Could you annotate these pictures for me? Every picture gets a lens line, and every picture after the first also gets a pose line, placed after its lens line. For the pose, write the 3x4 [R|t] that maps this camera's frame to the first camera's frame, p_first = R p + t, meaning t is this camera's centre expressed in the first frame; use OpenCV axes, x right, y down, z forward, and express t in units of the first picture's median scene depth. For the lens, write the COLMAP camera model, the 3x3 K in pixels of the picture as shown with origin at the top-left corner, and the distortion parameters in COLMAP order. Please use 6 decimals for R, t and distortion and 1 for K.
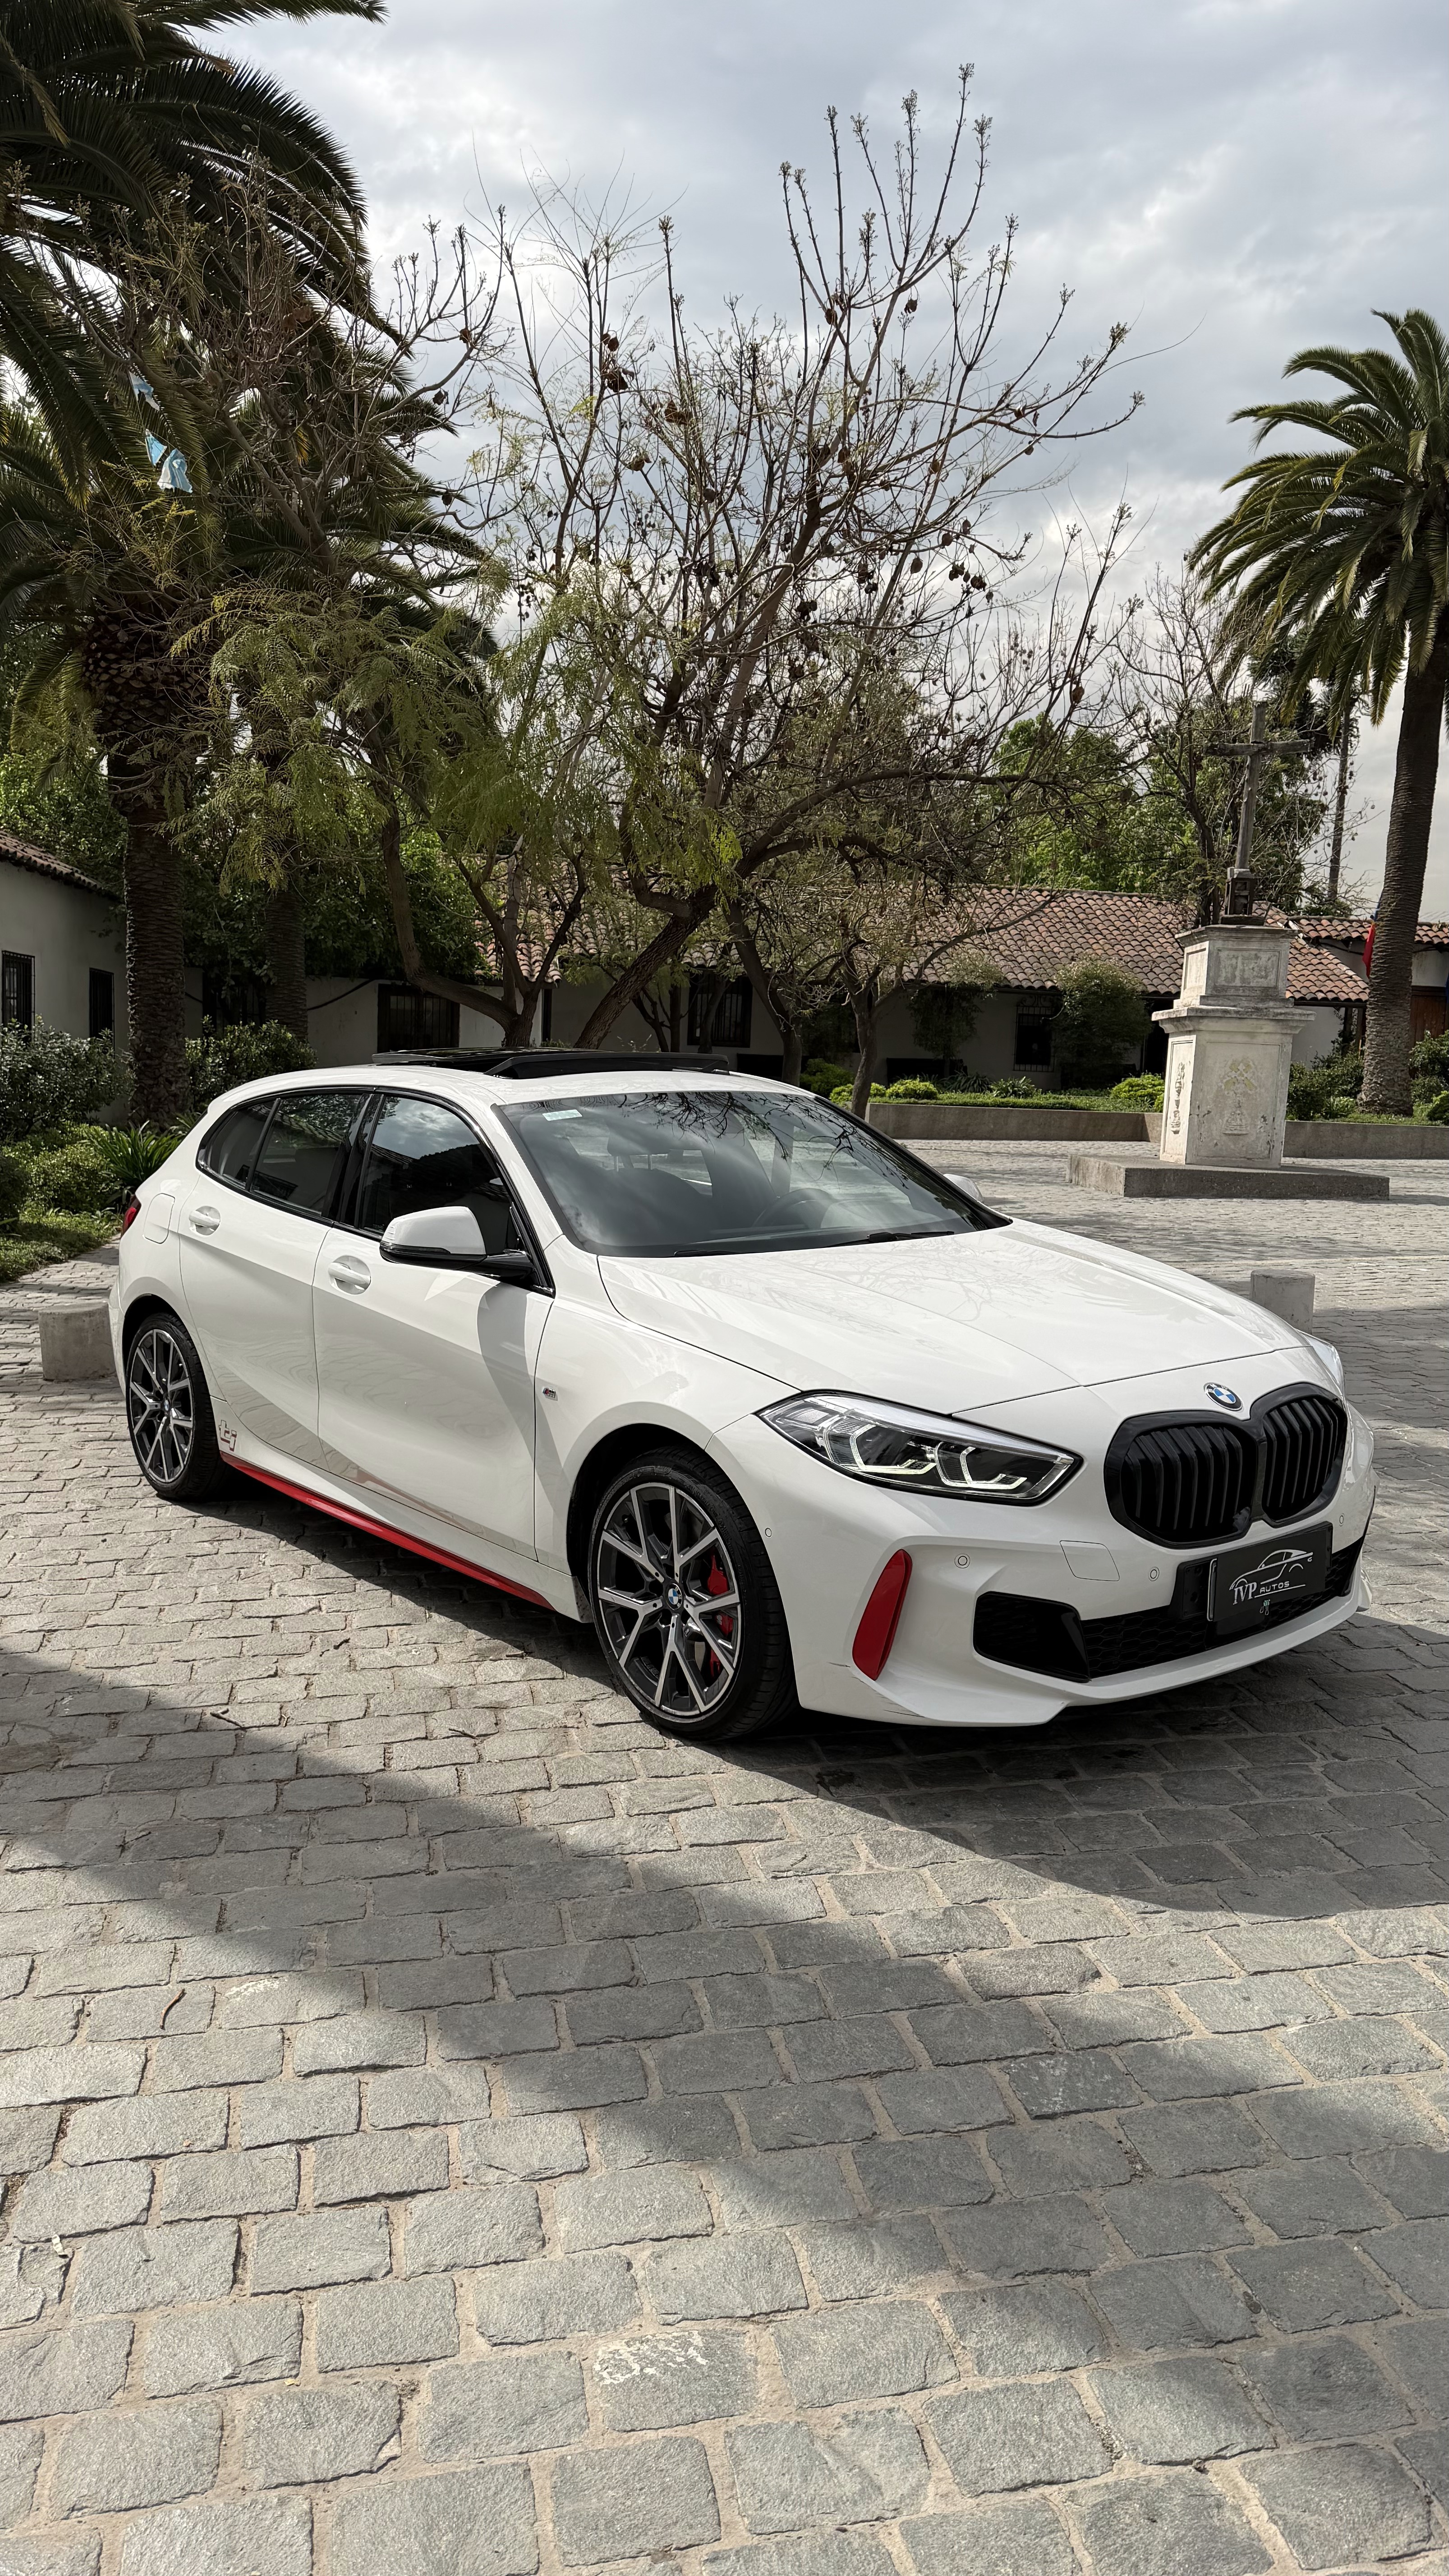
lens RADIAL K [[1807.0, 0, 724.5], [0, 1807.0, 1288.0], [0, 0, 1]] dist [0.215177, -0.524341]
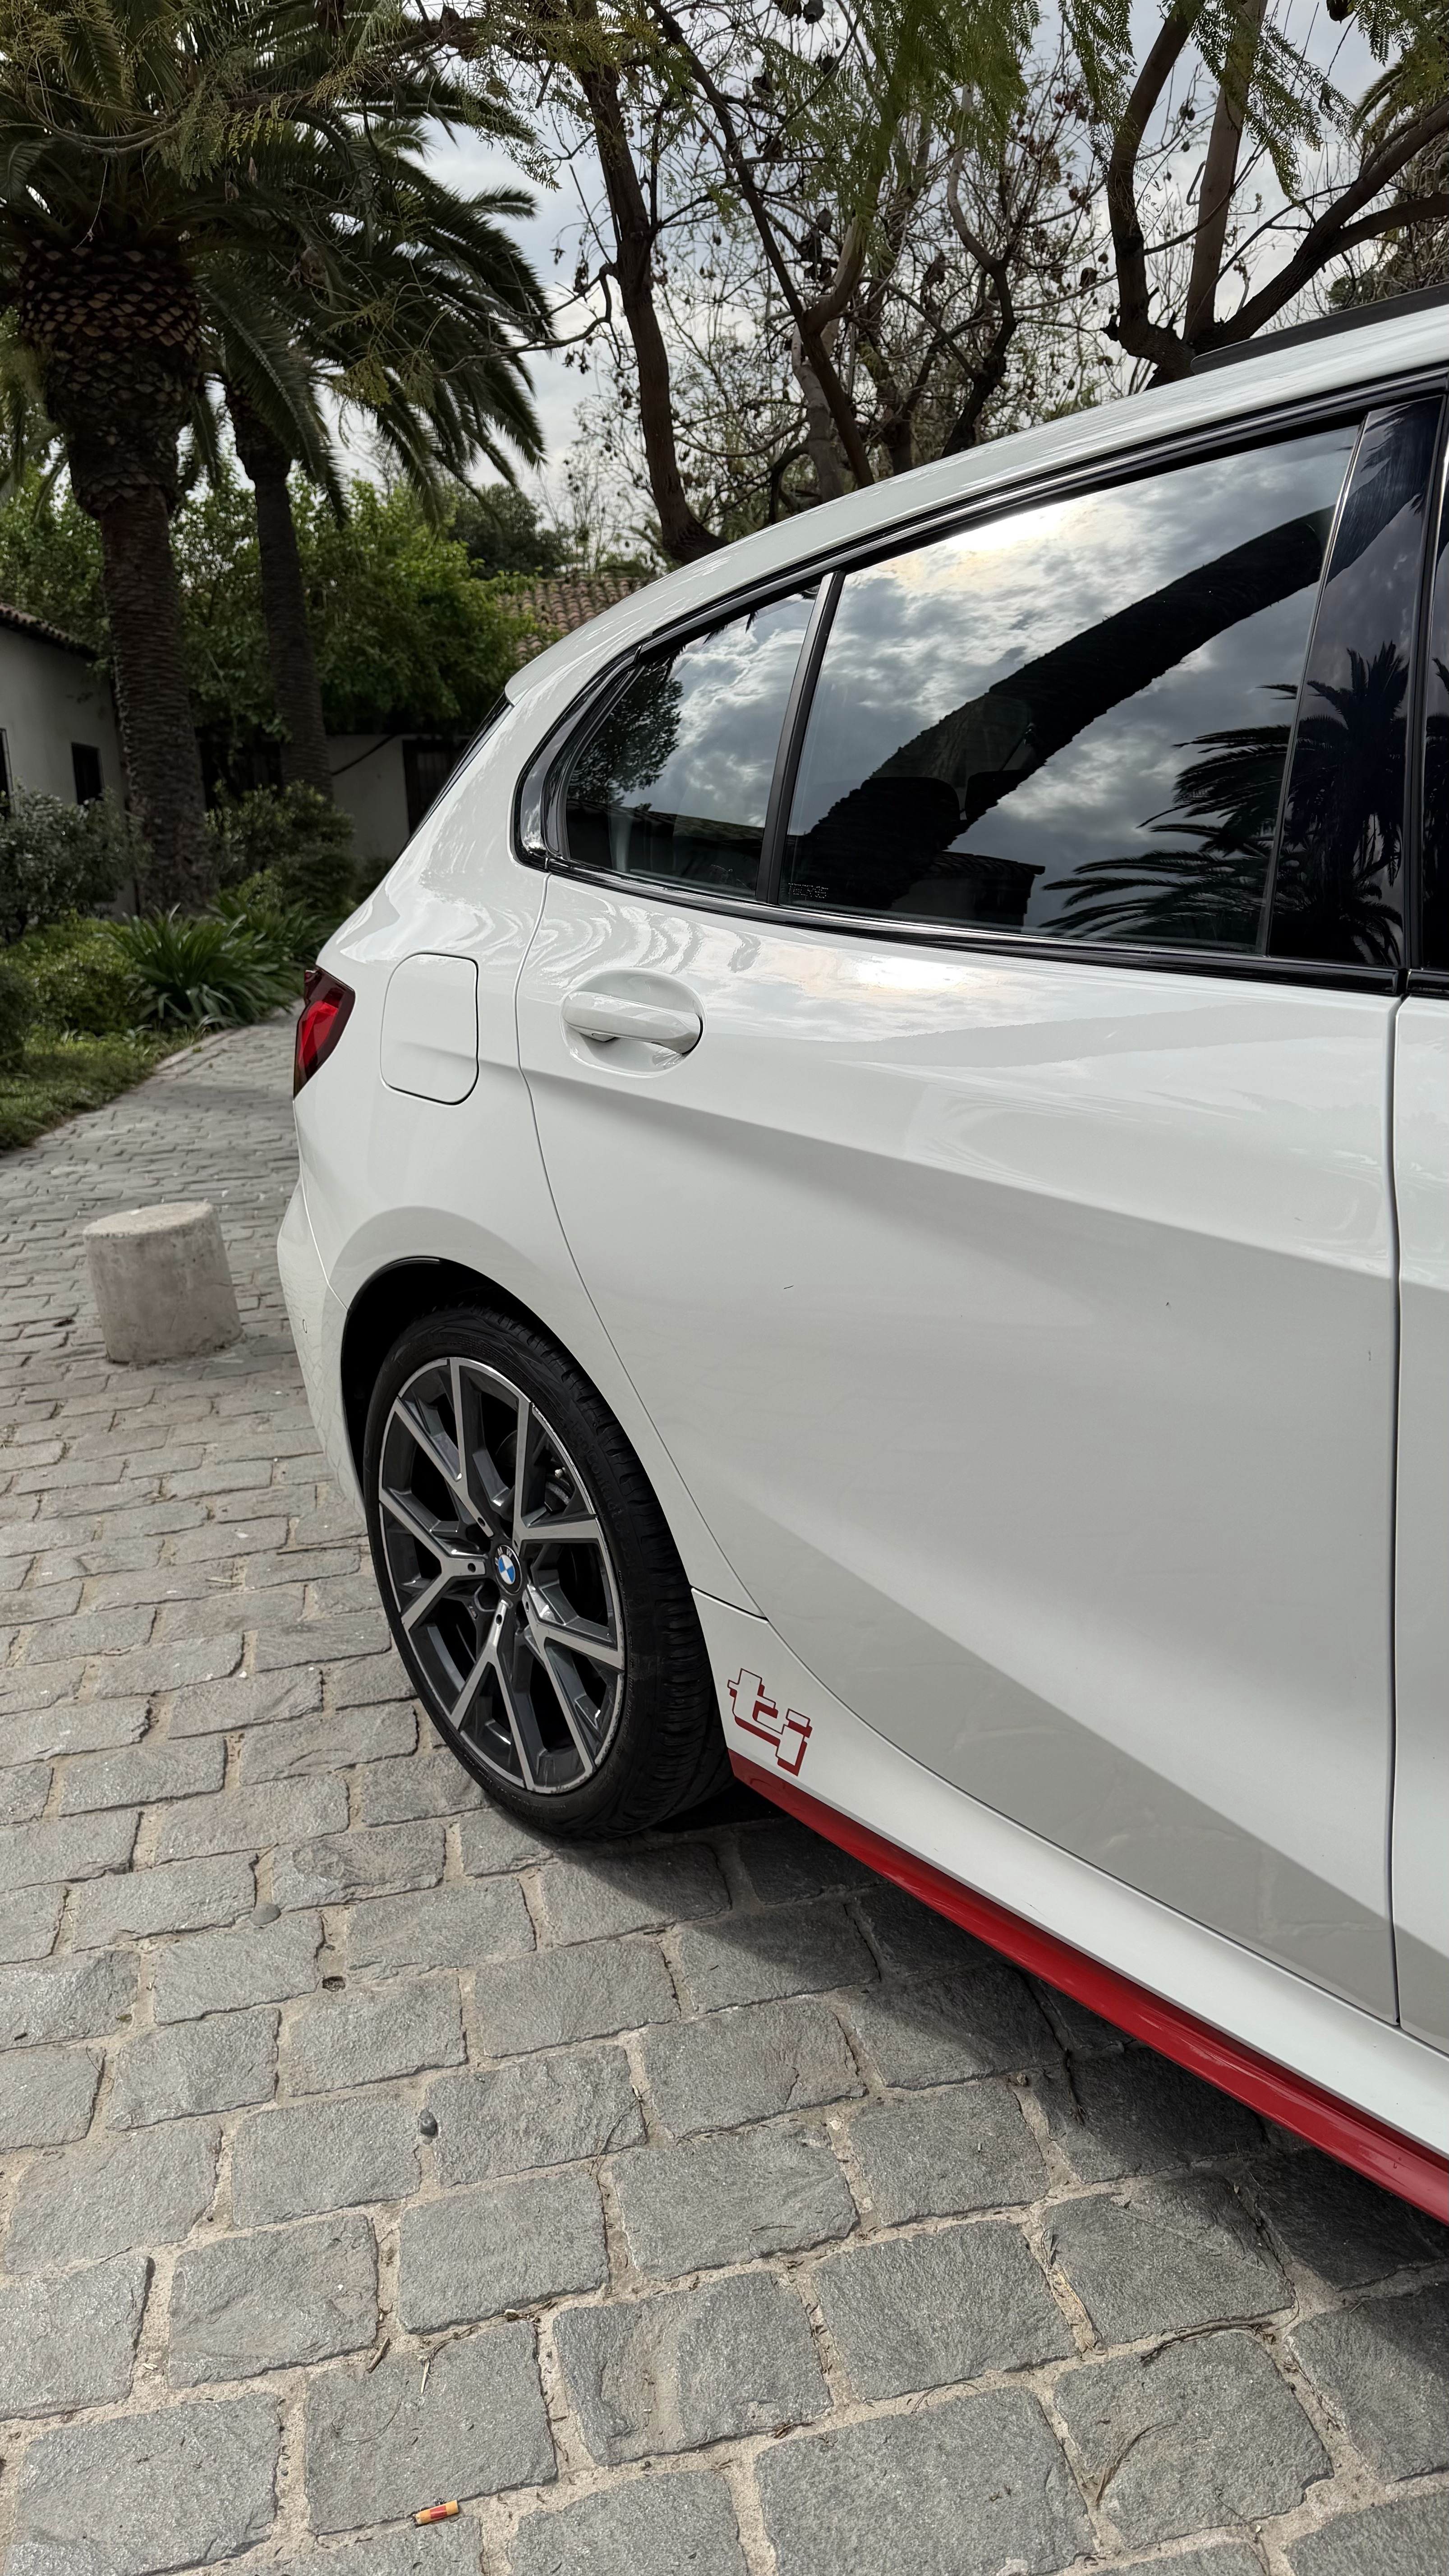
lens RADIAL K [[1883.5, 0, 724.5], [0, 1883.5, 1288.0], [0, 0, 1]] dist [0.053639, -0.062038]
pose [[0.997095, -0.072234, -0.024147, -0.088523], [0.074560, 0.990461, 0.115877, -0.009436], [0.015547, -0.117341, 0.992970, 0.231009]]
